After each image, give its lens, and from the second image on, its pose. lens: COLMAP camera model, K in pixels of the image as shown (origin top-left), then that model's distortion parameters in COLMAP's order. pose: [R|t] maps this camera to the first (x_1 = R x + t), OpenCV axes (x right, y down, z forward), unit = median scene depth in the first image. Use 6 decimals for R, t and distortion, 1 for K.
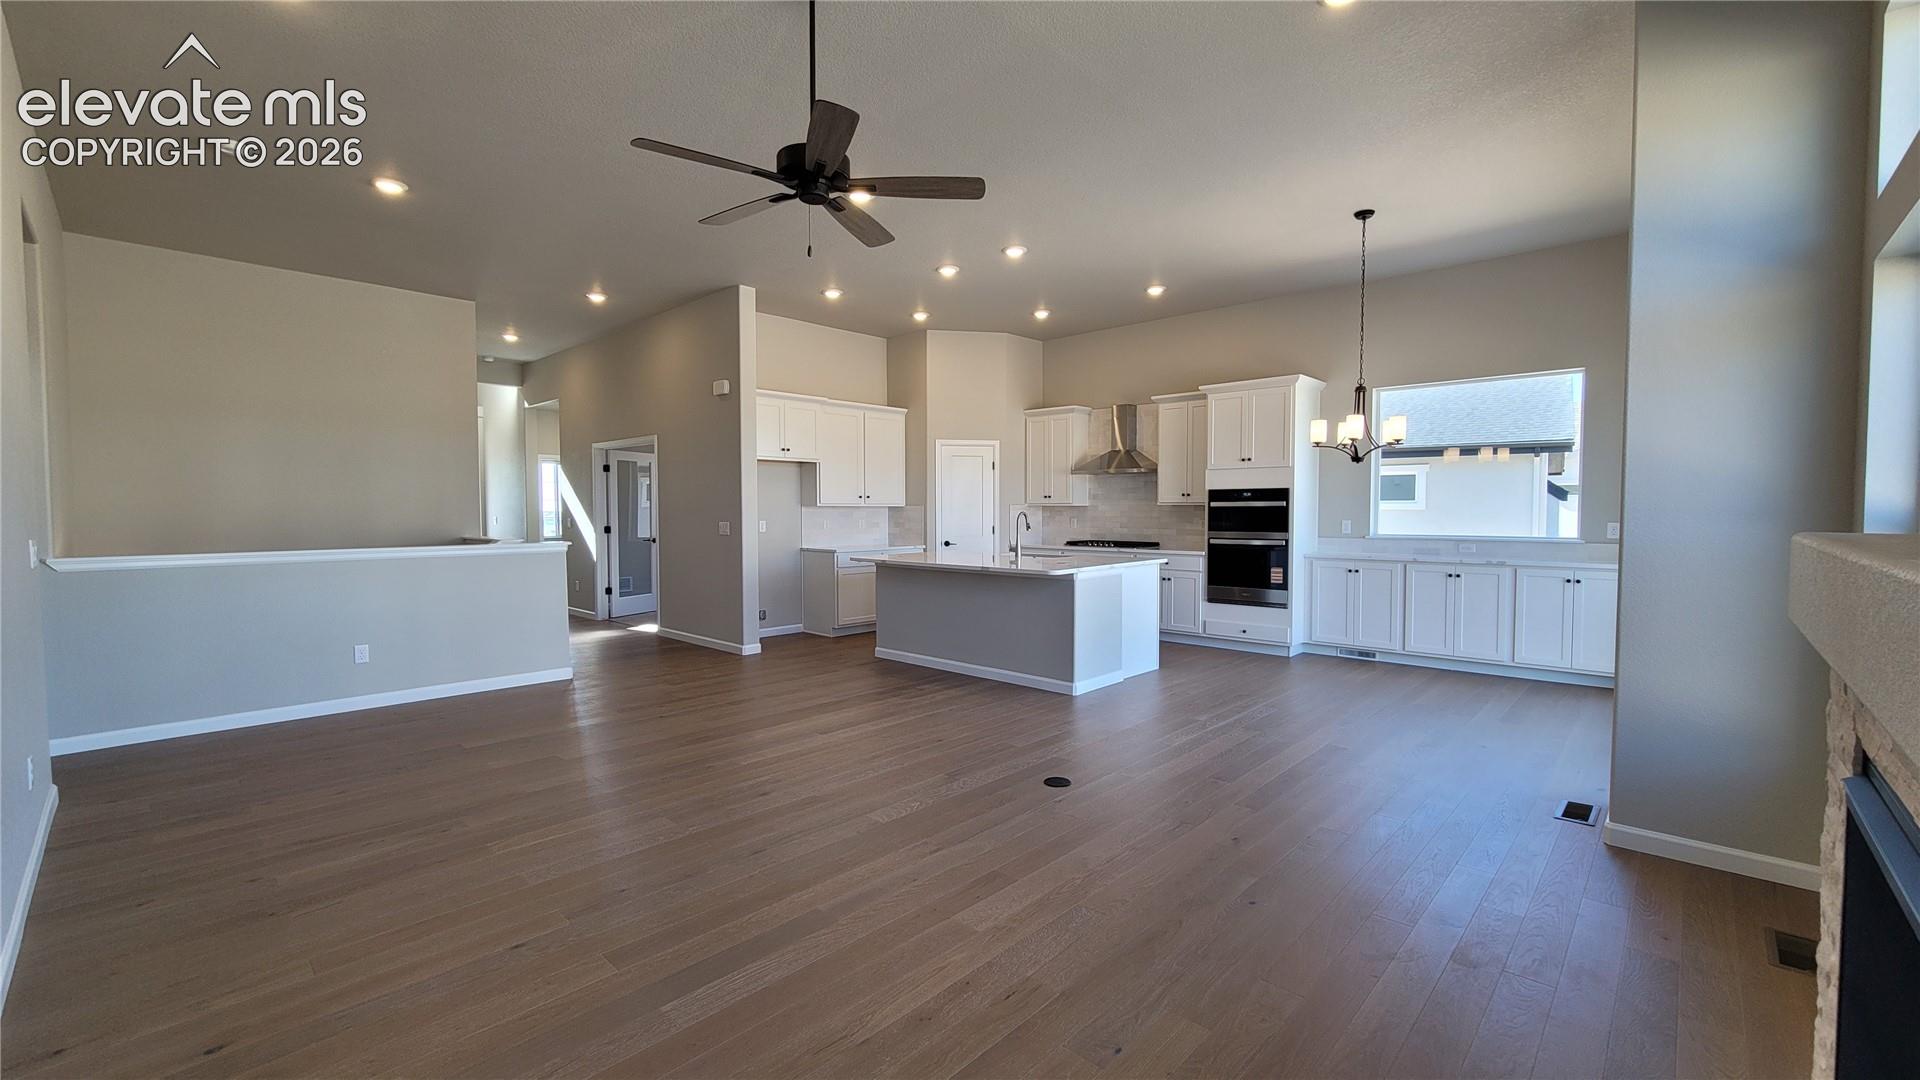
lens RADIAL K [[780.1, 0, 964.1], [0, 780.1, 538.7], [0, 0, 1]] dist [-0.001510, -0.000463]
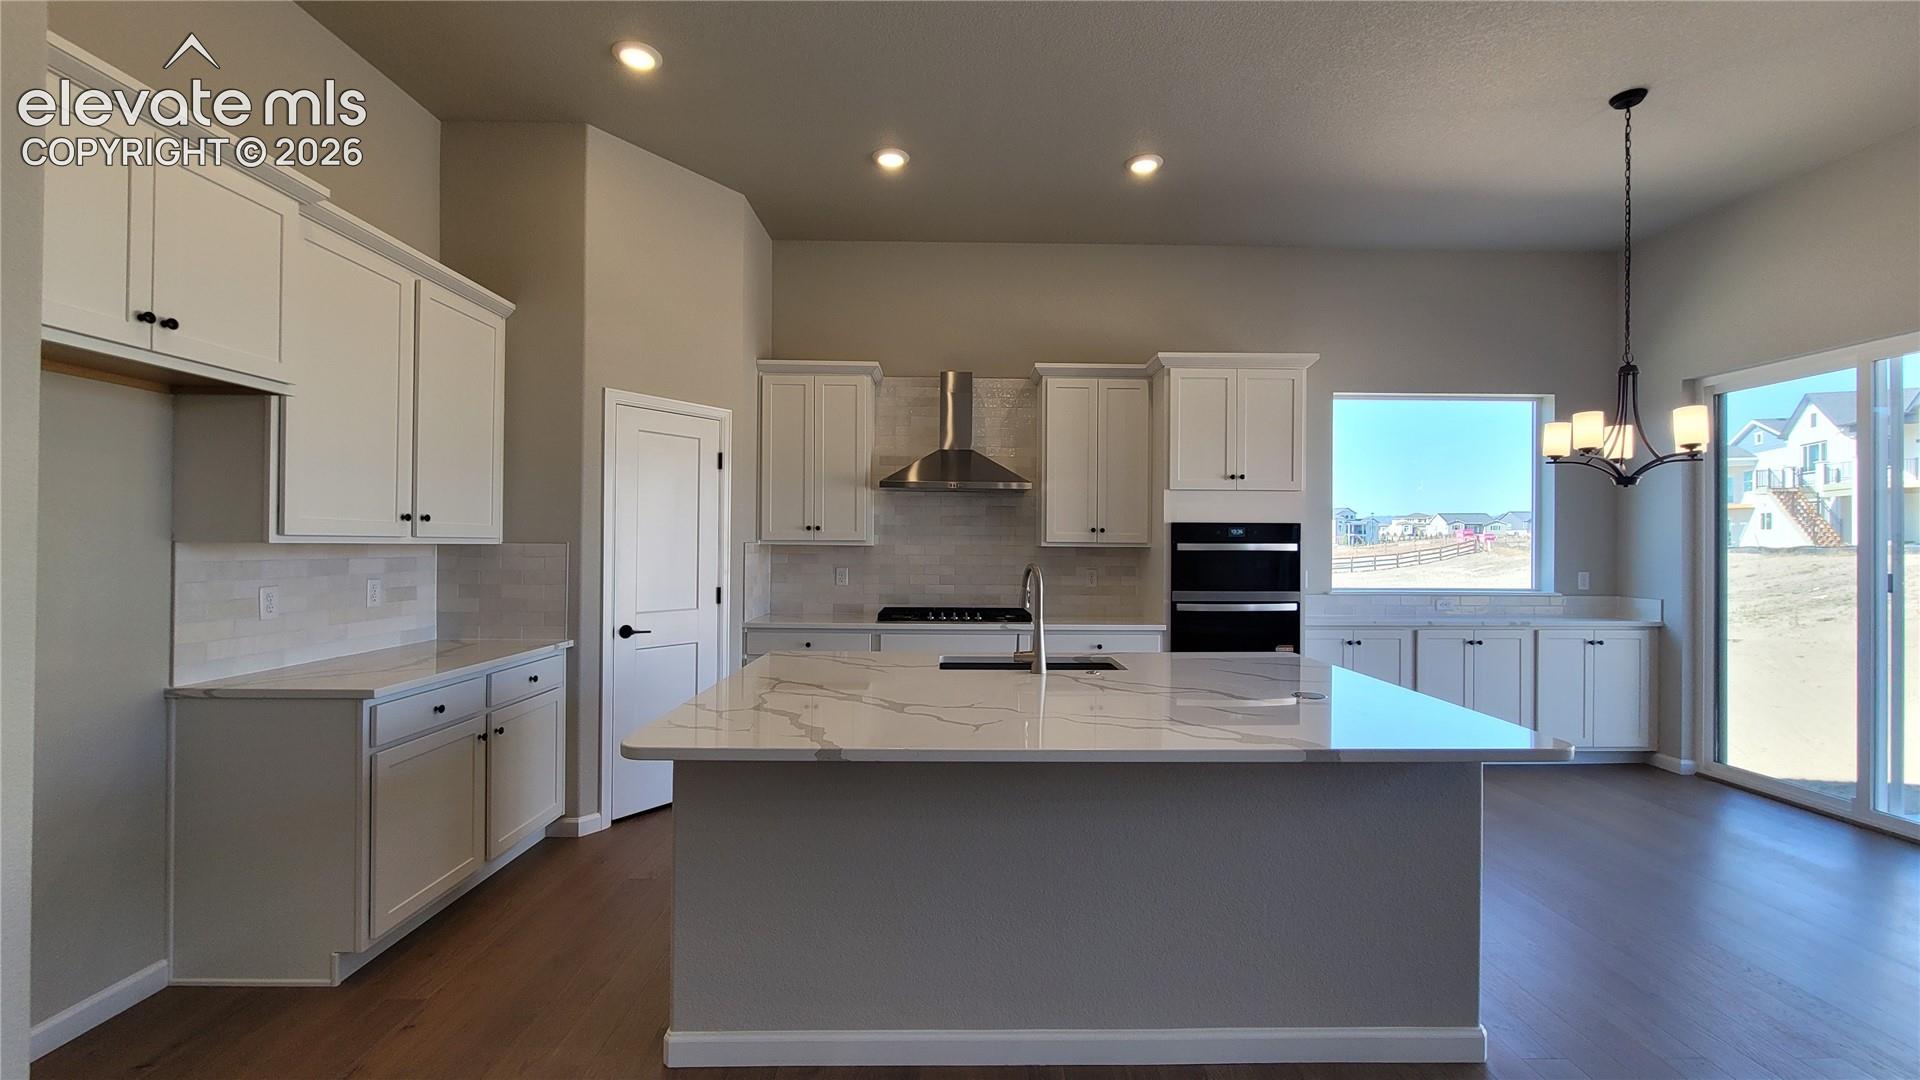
lens RADIAL K [[780.1, 0, 967.5], [0, 780.1, 542.0], [0, 0, 1]] dist [-0.001510, -0.000463]
pose [[0.714858, 0.009221, 0.699209, -0.201808], [0.019544, 0.999259, -0.033159, -0.027107], [-0.698997, 0.037369, 0.714148, 0.598402]]
